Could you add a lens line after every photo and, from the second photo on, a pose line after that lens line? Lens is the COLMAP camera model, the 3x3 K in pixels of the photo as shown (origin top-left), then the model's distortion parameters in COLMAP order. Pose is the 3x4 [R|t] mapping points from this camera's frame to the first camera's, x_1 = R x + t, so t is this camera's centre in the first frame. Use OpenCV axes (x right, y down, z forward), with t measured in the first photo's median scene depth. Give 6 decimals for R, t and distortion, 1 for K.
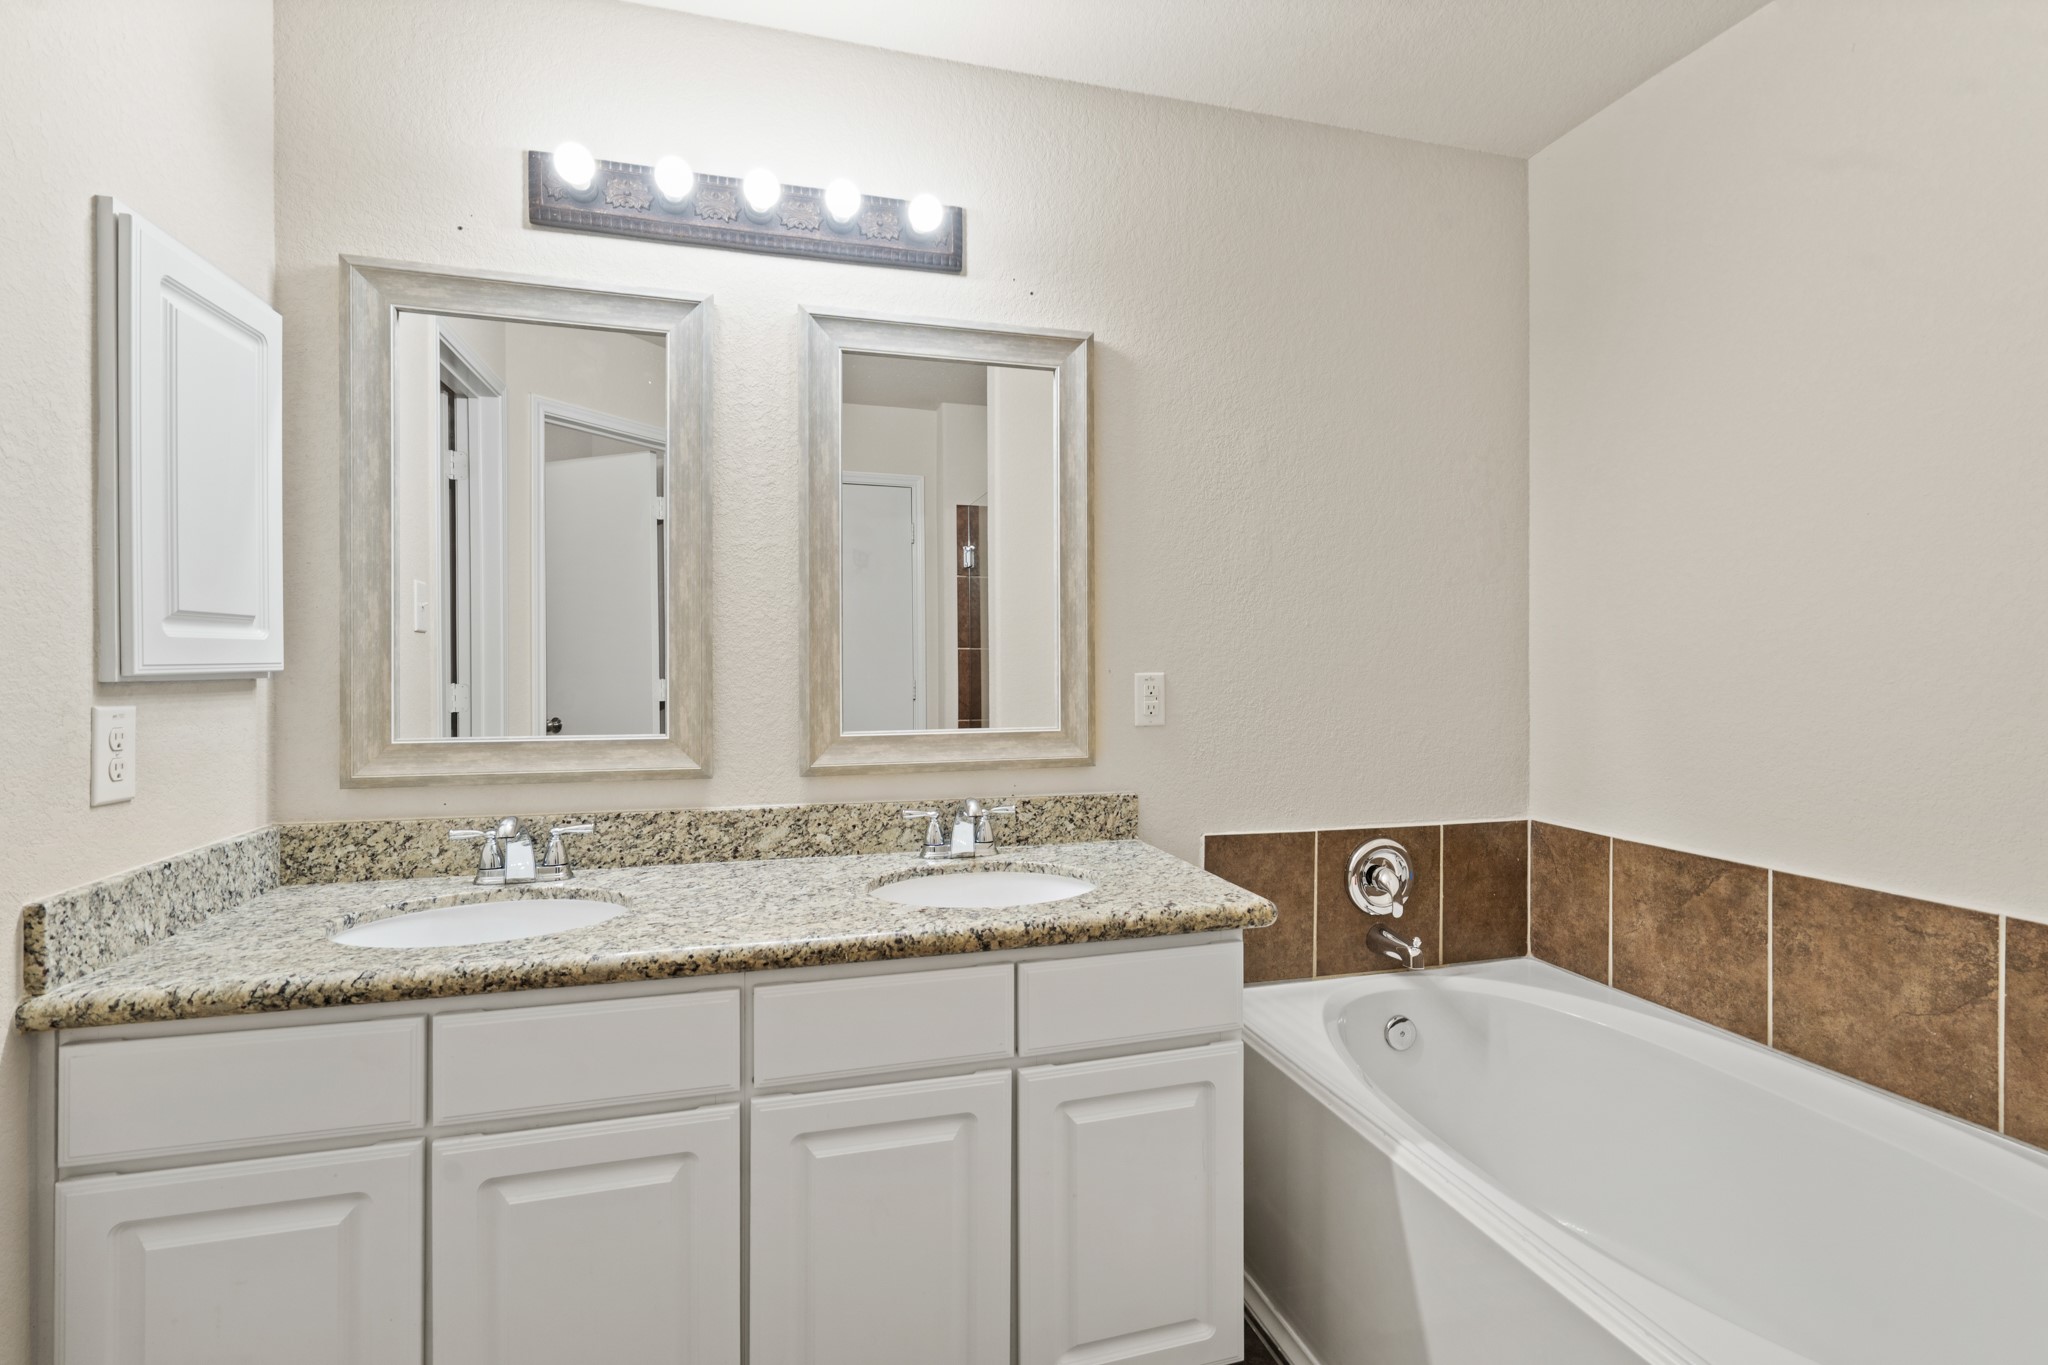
lens RADIAL K [[943.1, 0, 1028.7], [0, 943.1, 671.4], [0, 0, 1]] dist [-0.008235, 0.004529]
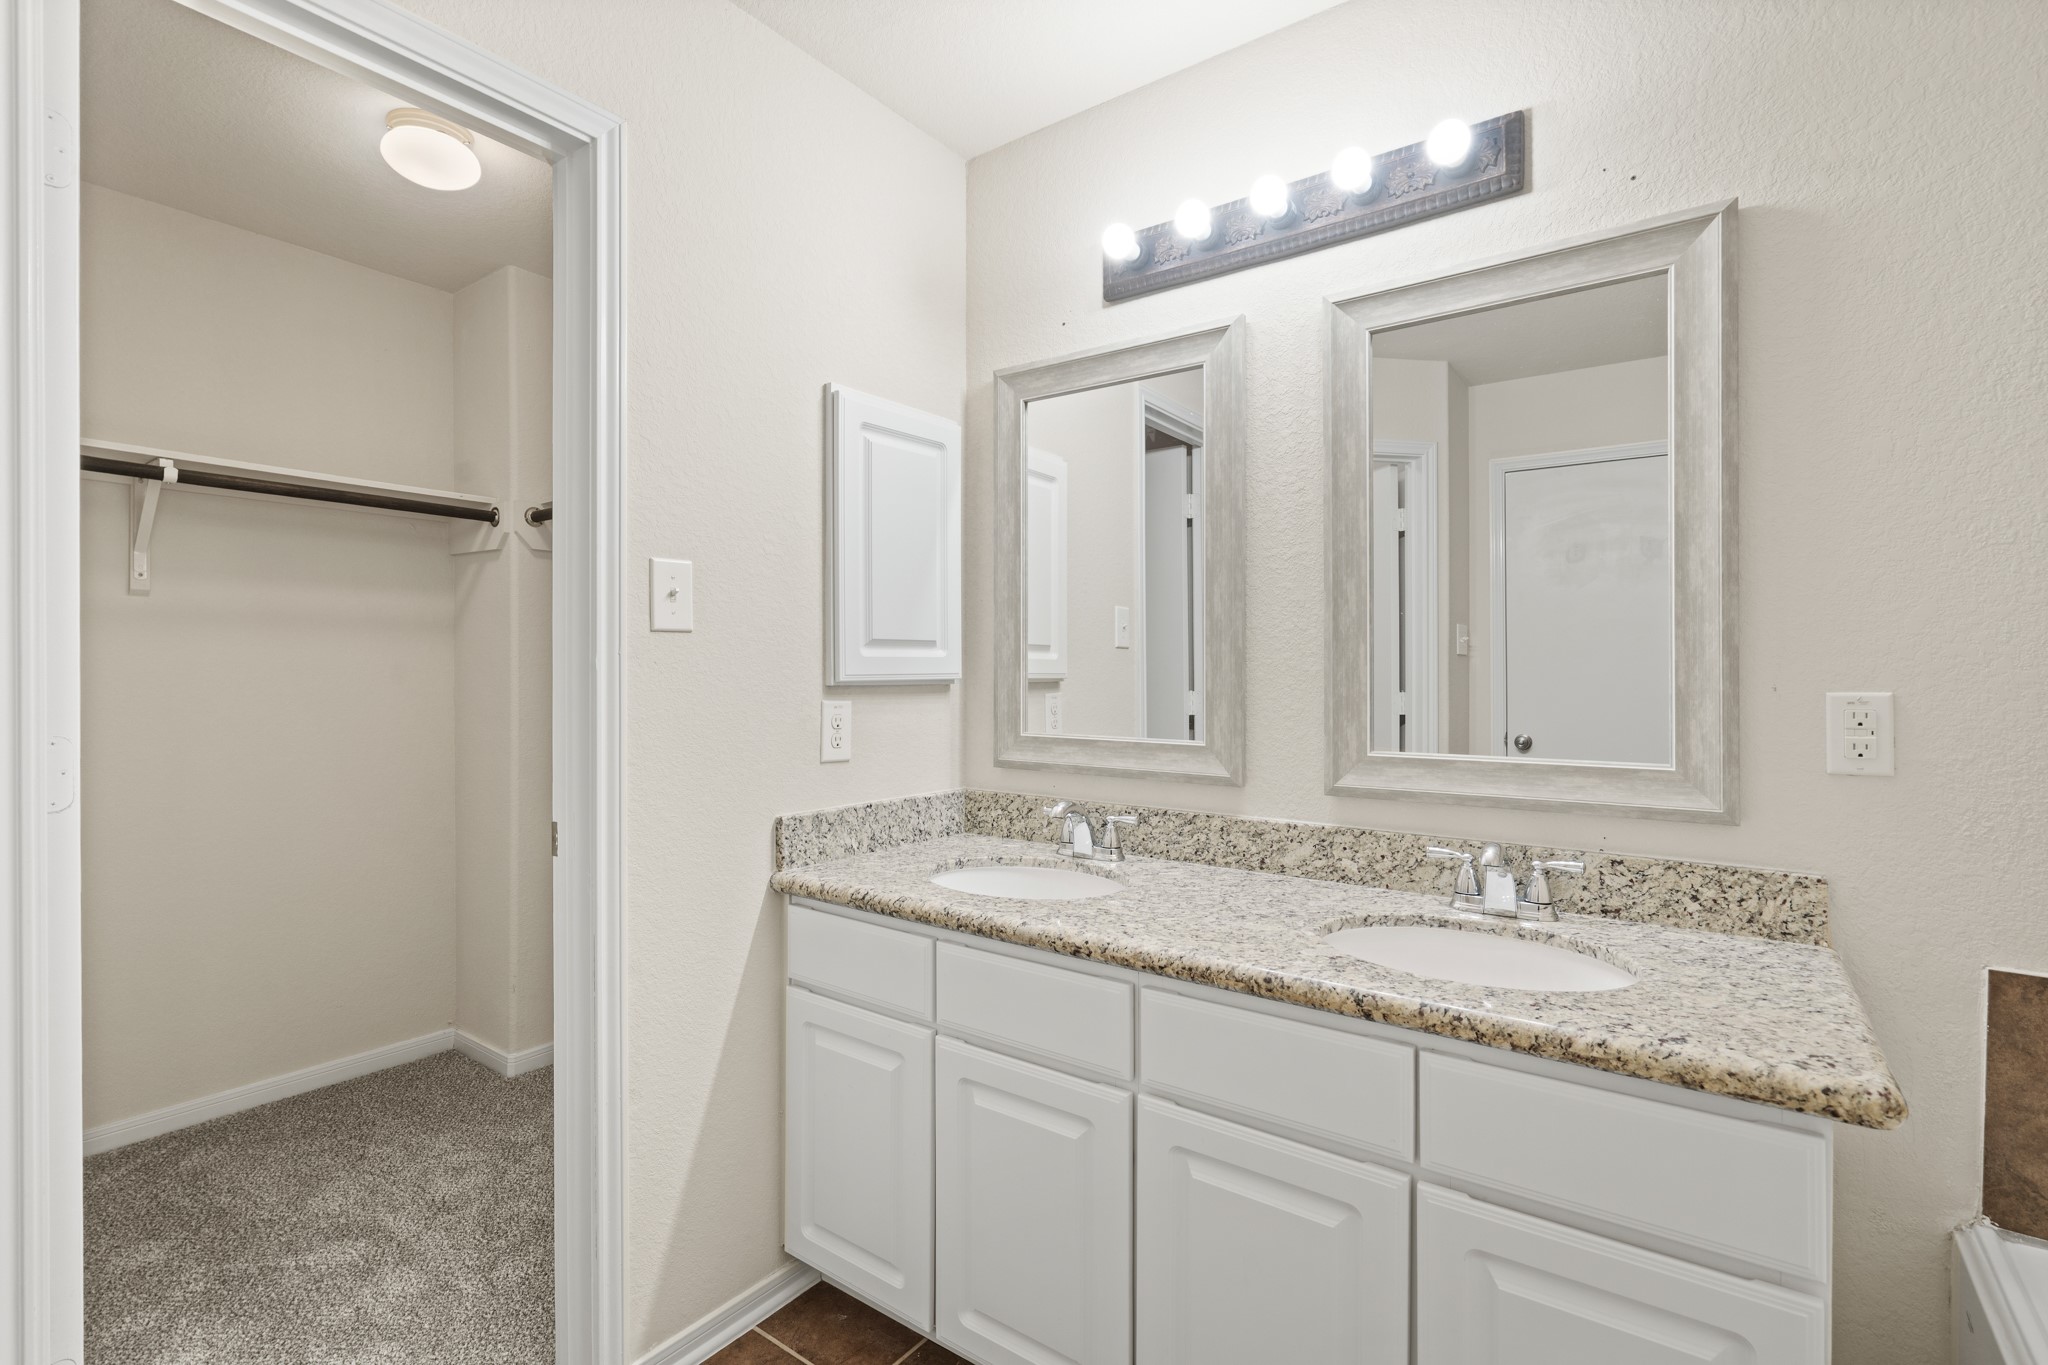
lens RADIAL K [[938.9, 0, 1026.0], [0, 938.9, 677.7], [0, 0, 1]] dist [-0.005003, 0.000780]
pose [[0.612592, 0.006410, -0.790373, 0.327910], [-0.008466, 0.999963, 0.001549, -0.005202], [0.790354, 0.005742, 0.612624, 0.191363]]
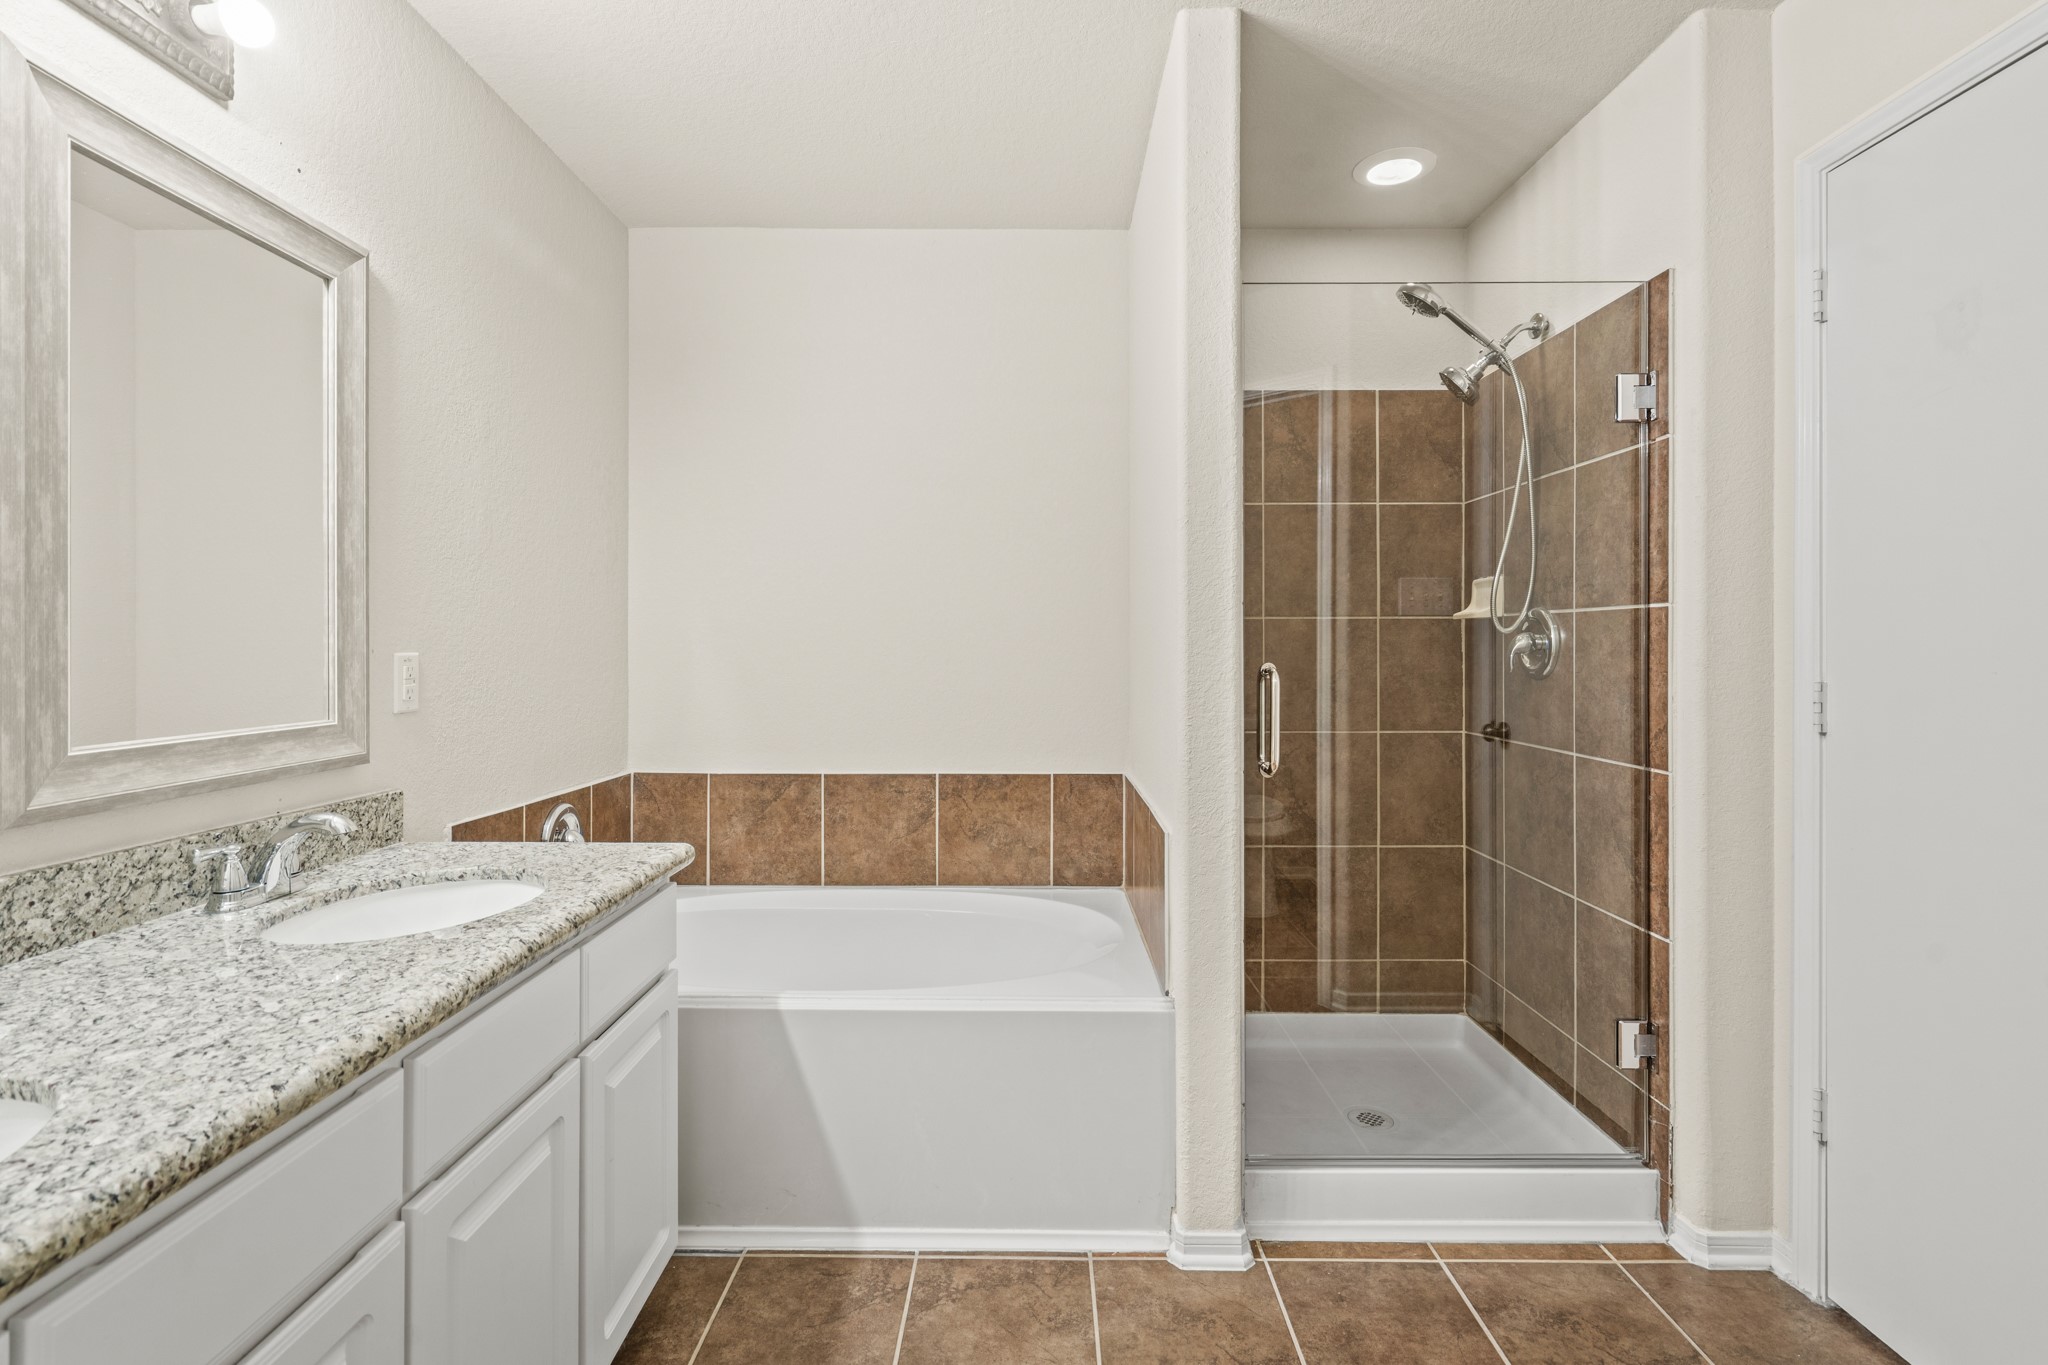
lens RADIAL K [[949.5, 0, 1026.4], [0, 949.5, 654.5], [0, 0, 1]] dist [-0.002272, 0.000890]
pose [[0.279627, -0.006960, 0.960083, -0.654125], [0.006976, 0.999962, 0.005217, 0.002988], [-0.960083, 0.005239, 0.279665, 0.220217]]
